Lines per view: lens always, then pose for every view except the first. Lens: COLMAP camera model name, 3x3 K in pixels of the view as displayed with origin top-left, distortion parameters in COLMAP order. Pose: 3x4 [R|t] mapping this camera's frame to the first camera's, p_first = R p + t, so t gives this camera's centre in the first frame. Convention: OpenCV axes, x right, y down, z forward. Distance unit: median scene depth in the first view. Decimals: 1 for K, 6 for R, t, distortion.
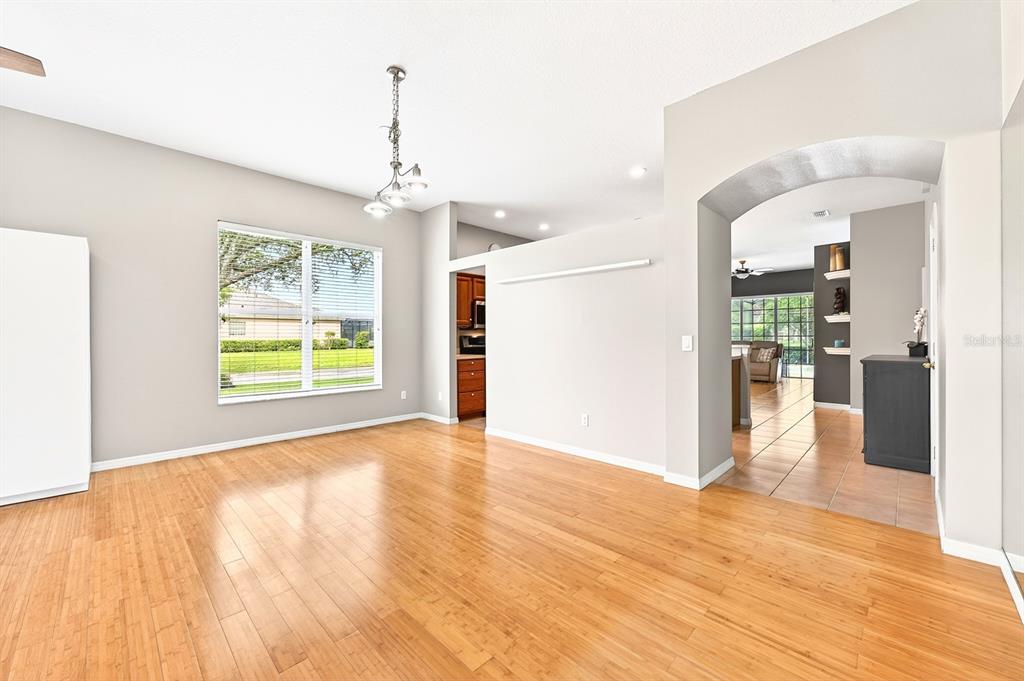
lens RADIAL K [[405.7, 0, 510.6], [0, 405.7, 338.2], [0, 0, 1]] dist [0.002636, 0.000307]
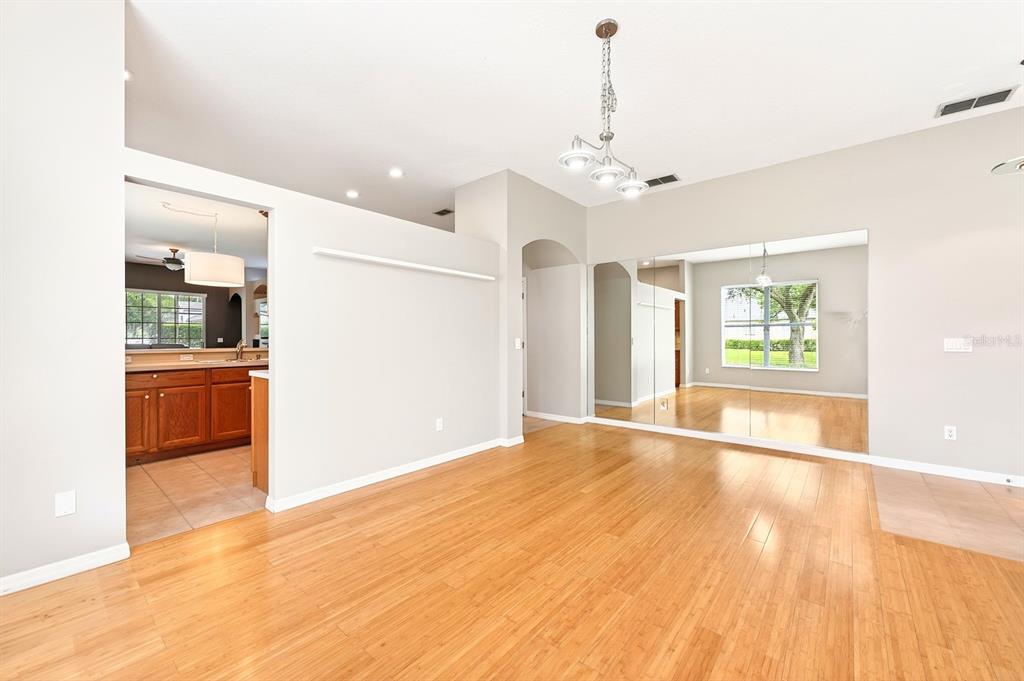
lens RADIAL K [[405.7, 0, 509.0], [0, 405.7, 341.2], [0, 0, 1]] dist [0.002636, 0.000307]
pose [[-0.087225, 0.002847, 0.996185, -0.806804], [-0.001612, 0.999994, -0.002999, 0.004653], [-0.996187, -0.001868, -0.087220, 0.931593]]
